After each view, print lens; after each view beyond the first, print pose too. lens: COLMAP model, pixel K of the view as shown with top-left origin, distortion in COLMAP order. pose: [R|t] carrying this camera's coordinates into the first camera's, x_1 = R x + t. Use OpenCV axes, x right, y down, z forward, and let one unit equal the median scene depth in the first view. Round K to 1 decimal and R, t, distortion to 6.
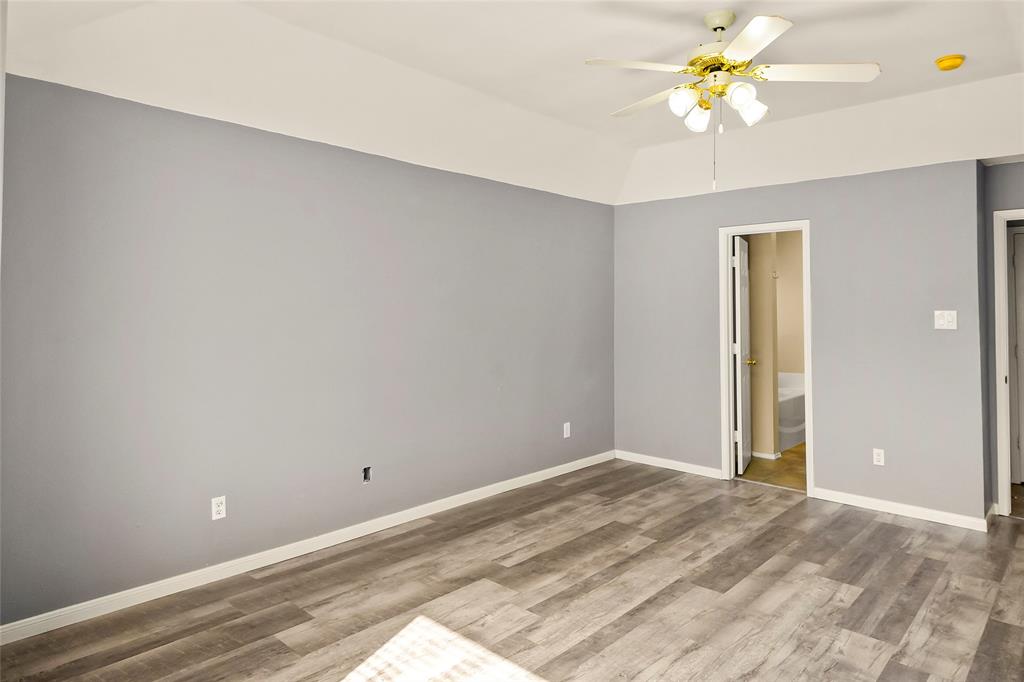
lens RADIAL K [[621.0, 0, 519.1], [0, 621.0, 337.2], [0, 0, 1]] dist [0.008984, 0.001823]
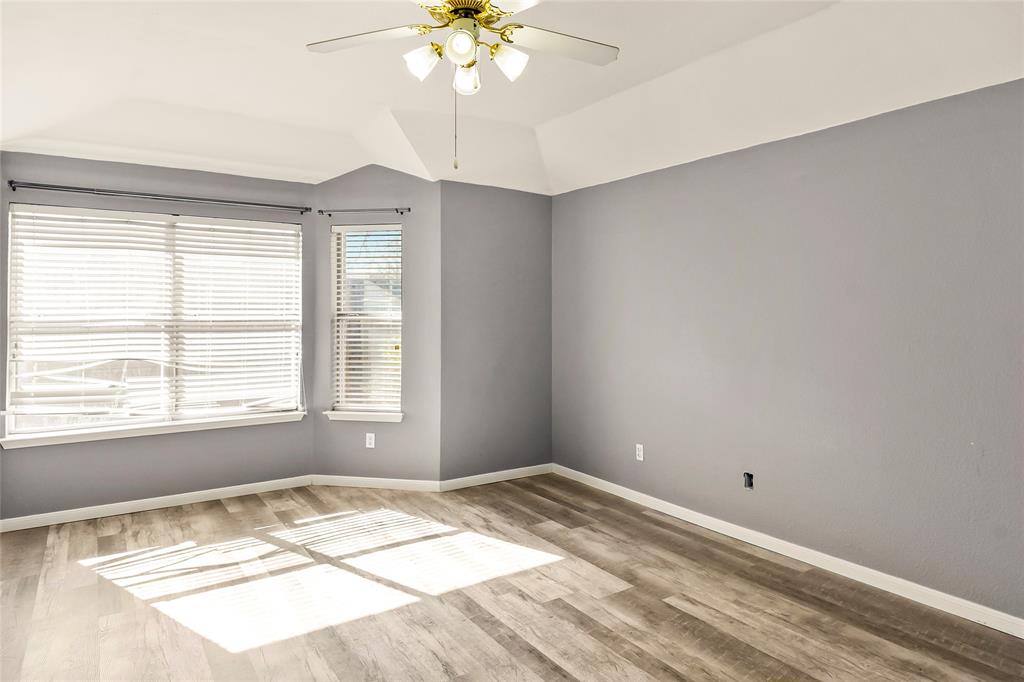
lens RADIAL K [[621.0, 0, 518.6], [0, 621.0, 342.9], [0, 0, 1]] dist [0.008984, 0.001823]
pose [[-0.223020, 0.044881, -0.973780, 0.902374], [-0.043633, 0.997479, 0.055966, -0.033195], [0.973837, 0.054970, -0.220499, 1.017075]]
